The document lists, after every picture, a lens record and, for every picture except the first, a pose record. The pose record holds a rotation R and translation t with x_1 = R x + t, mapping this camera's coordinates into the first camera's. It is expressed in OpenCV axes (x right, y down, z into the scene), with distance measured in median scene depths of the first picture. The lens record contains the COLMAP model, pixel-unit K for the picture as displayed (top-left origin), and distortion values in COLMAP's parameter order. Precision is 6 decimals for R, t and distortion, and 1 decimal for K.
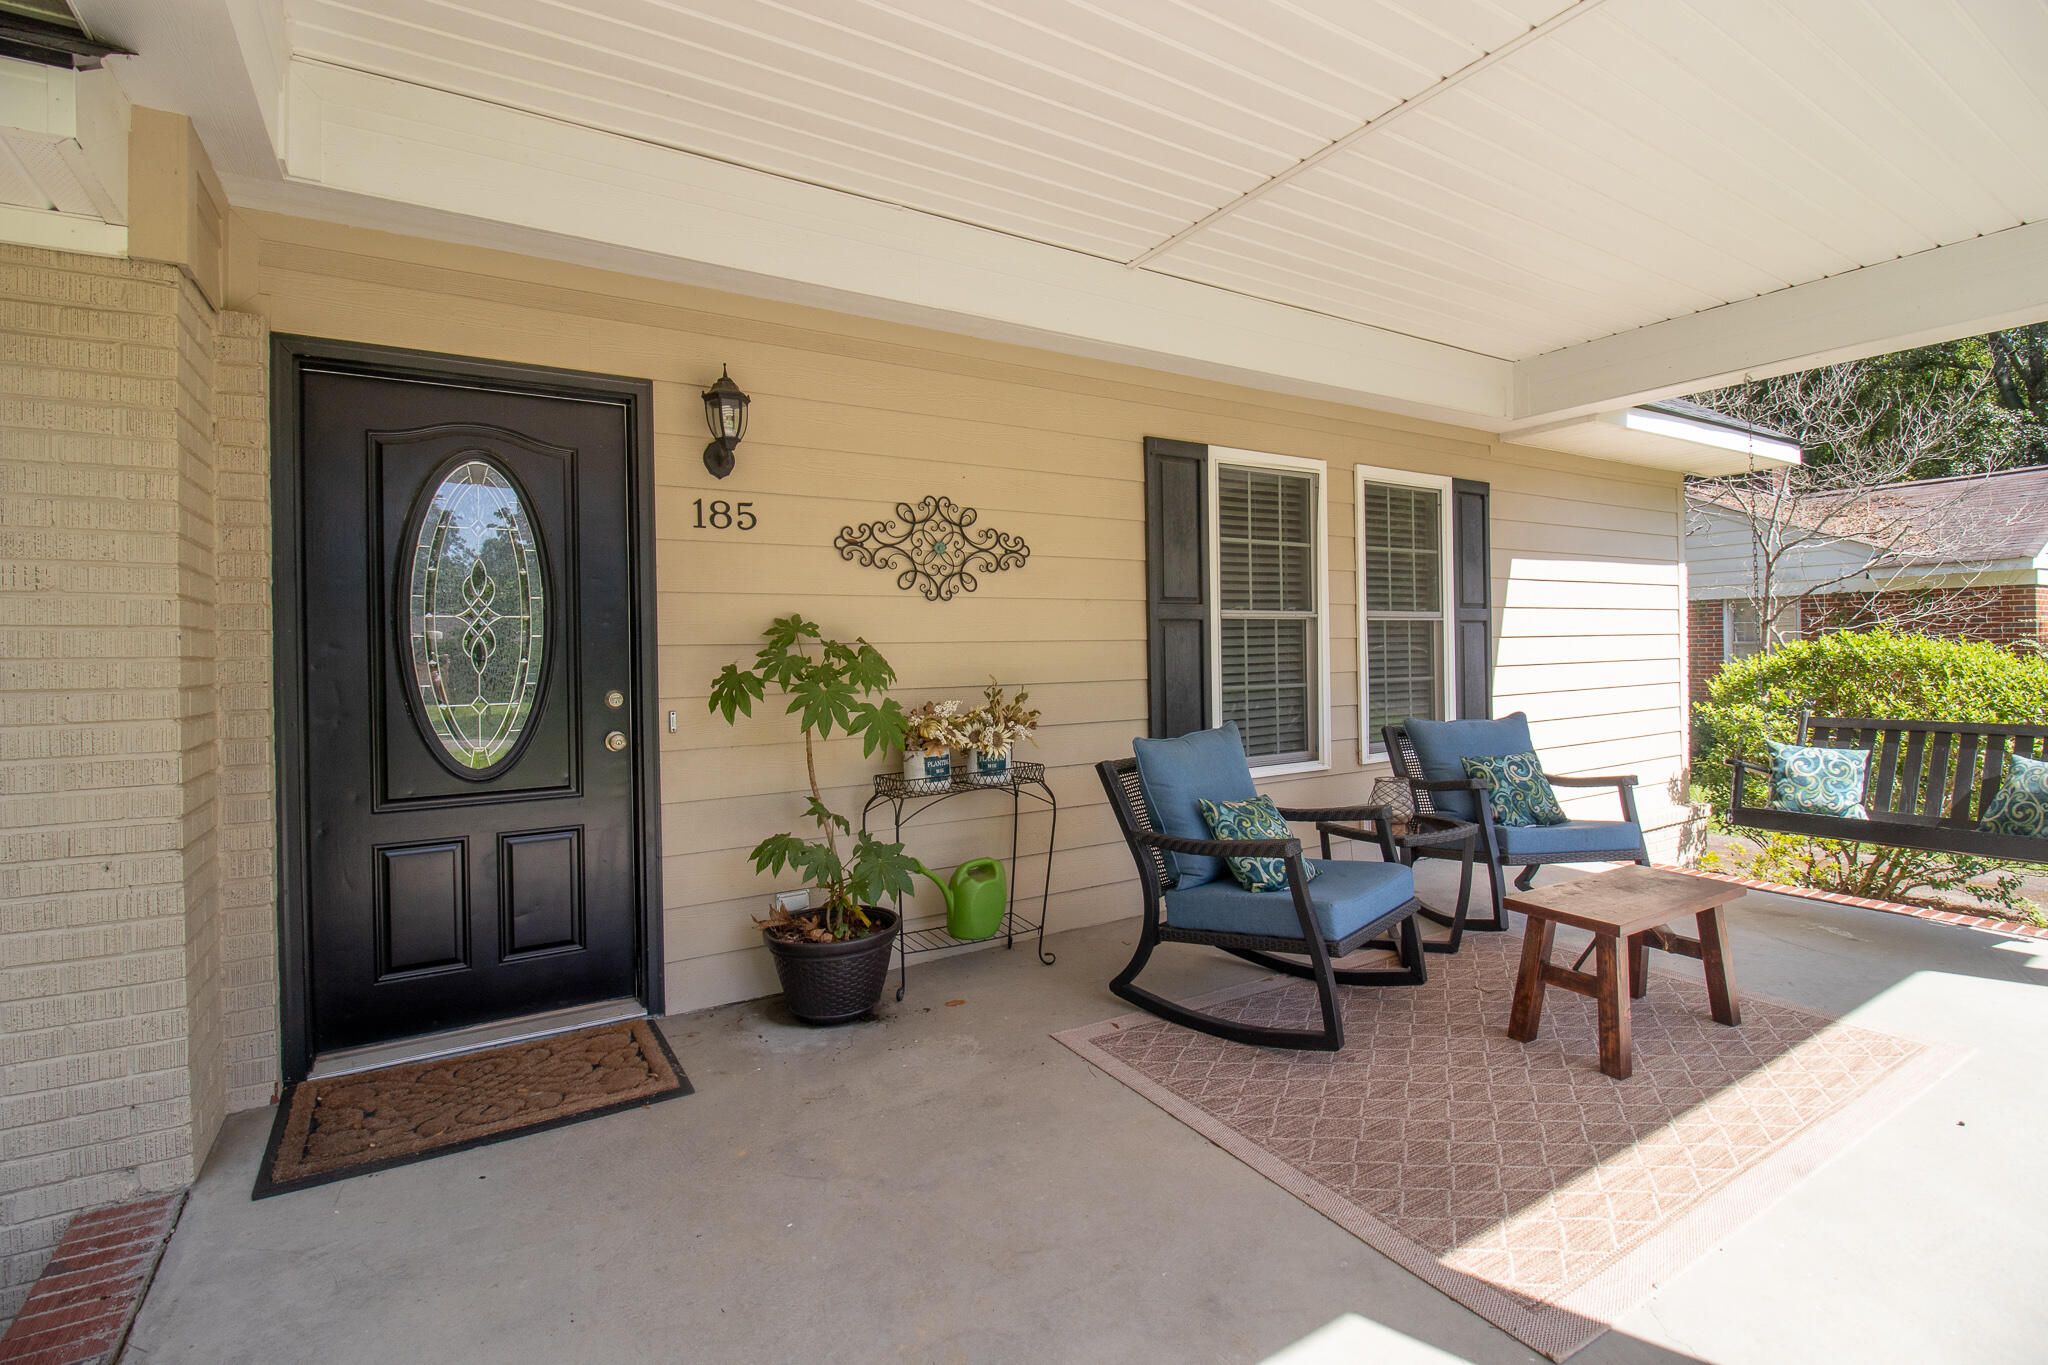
lens RADIAL K [[947.7, 0, 1015.8], [0, 947.7, 648.7], [0, 0, 1]] dist [-0.004764, -0.005600]
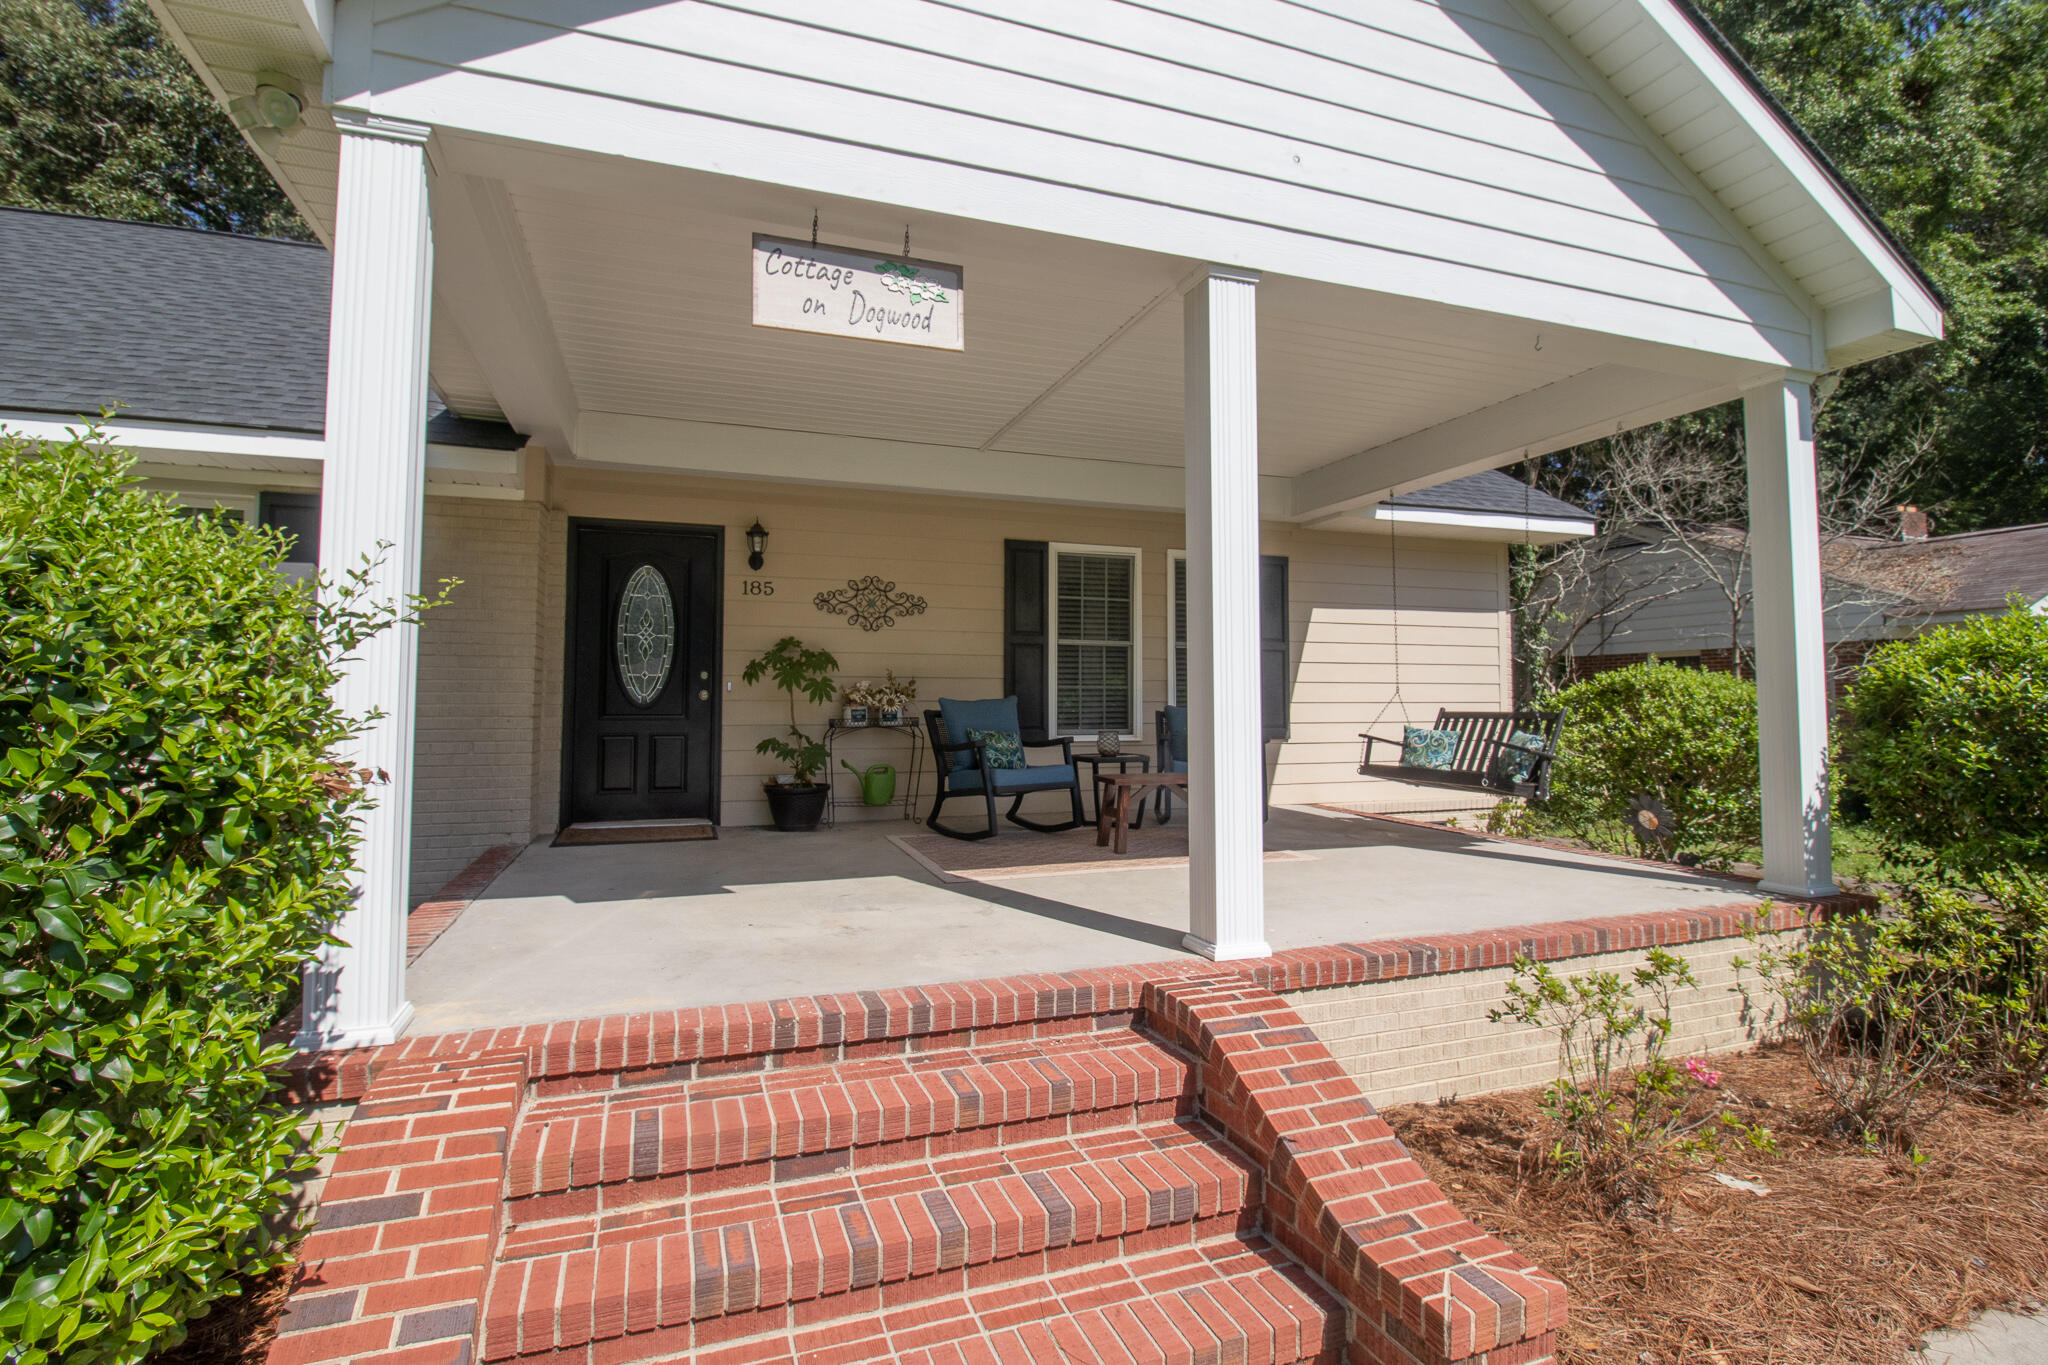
lens RADIAL K [[947.7, 0, 1018.1], [0, 947.7, 651.0], [0, 0, 1]] dist [-0.004764, -0.005600]
pose [[0.979017, 0.008615, -0.203596, 0.622183], [-0.018555, 0.998724, -0.046960, 0.076732], [0.202932, 0.049752, 0.977928, -0.835440]]
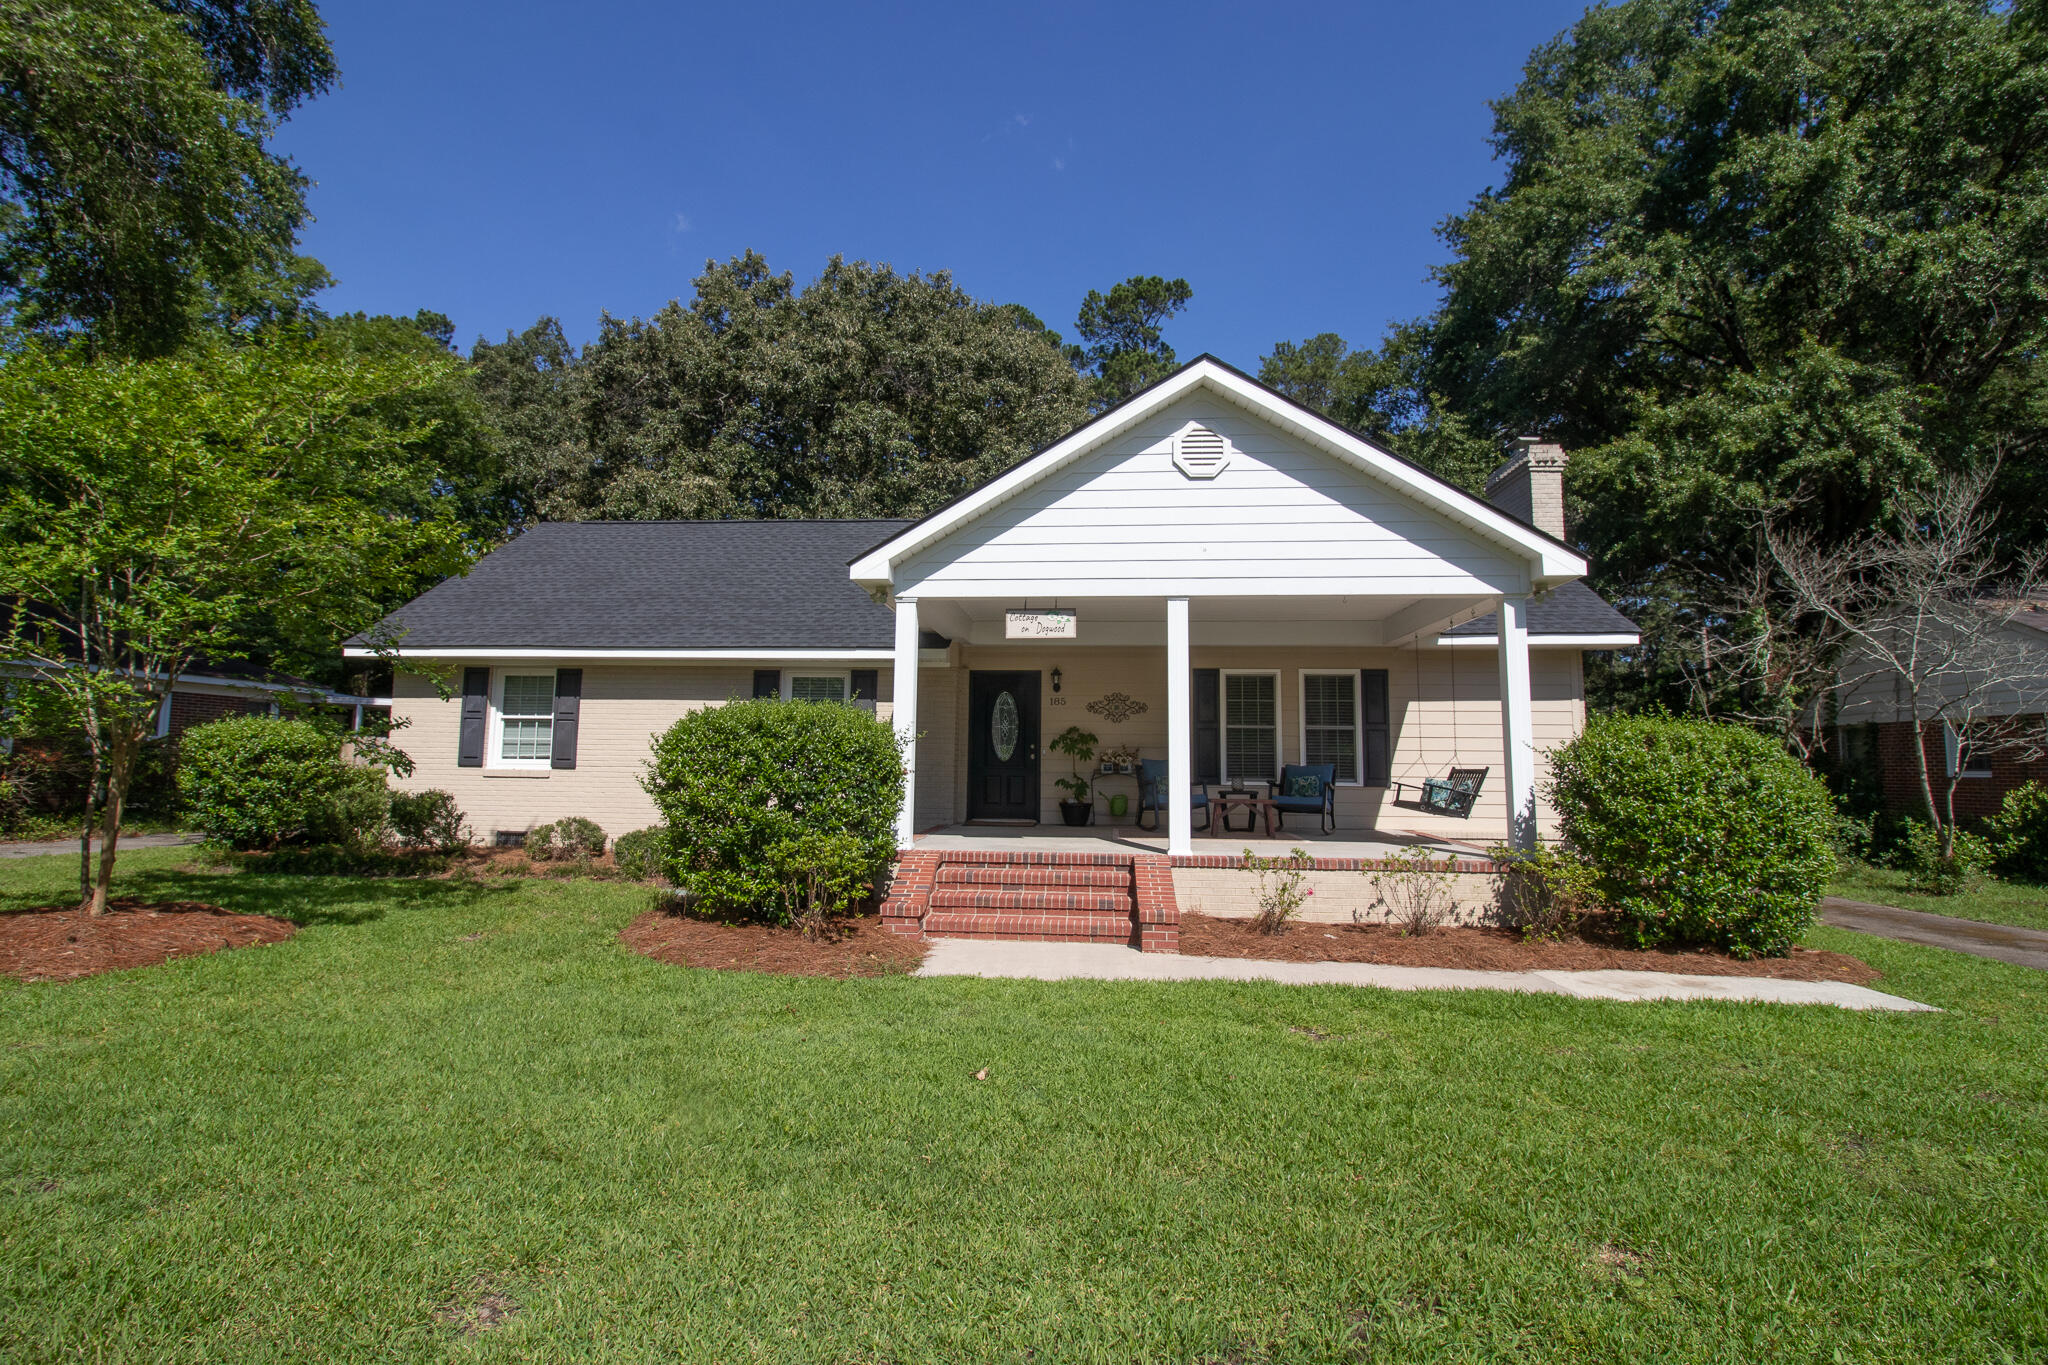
lens RADIAL K [[947.7, 0, 1036.4], [0, 947.7, 680.6], [0, 0, 1]] dist [-0.004764, -0.005600]
pose [[0.815471, -0.024050, -0.578298, 1.803680], [-0.023083, 0.996990, -0.074012, 0.064450], [0.578337, 0.073703, 0.812461, -2.156301]]
